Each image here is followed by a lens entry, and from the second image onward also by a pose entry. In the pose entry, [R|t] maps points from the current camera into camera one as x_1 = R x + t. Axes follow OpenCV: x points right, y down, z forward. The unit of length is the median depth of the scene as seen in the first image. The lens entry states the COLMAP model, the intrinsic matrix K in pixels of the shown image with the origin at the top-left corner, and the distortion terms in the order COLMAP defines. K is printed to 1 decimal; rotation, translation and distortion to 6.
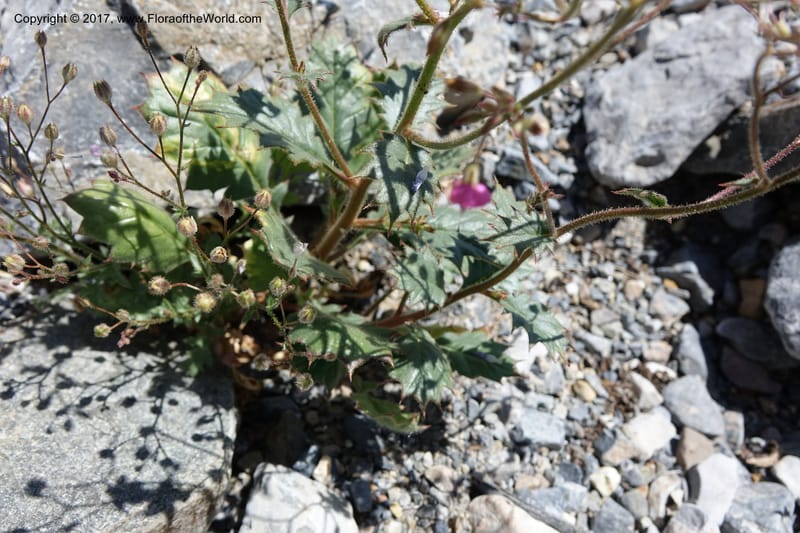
lens RADIAL K [[578.8, 0, 400.0], [0, 578.8, 266.5], [0, 0, 1]] dist [0.004654, -0.040585]
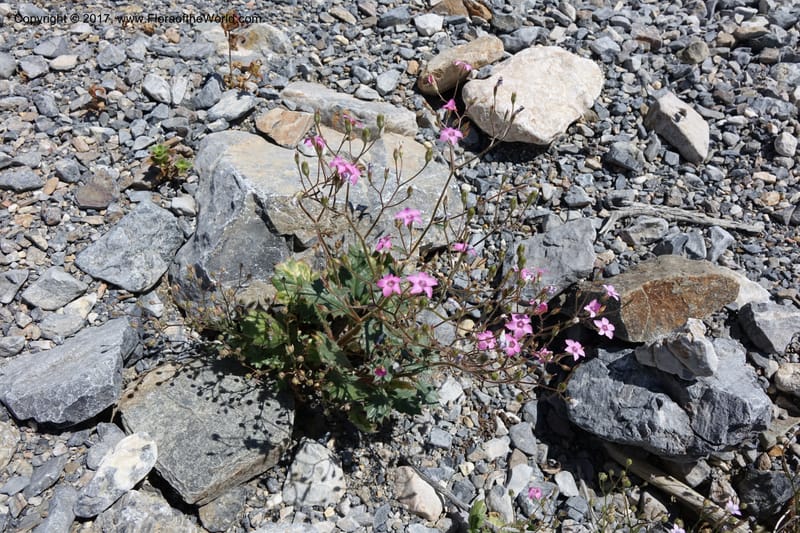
lens RADIAL K [[549.3, 0, 400.0], [0, 549.3, 266.5], [0, 0, 1]] dist [-0.003027, -0.000379]
pose [[0.991103, 0.119546, -0.058516, 0.159332], [-0.118580, 0.992749, 0.019714, -0.372332], [0.060449, -0.012600, 0.998092, -1.007290]]
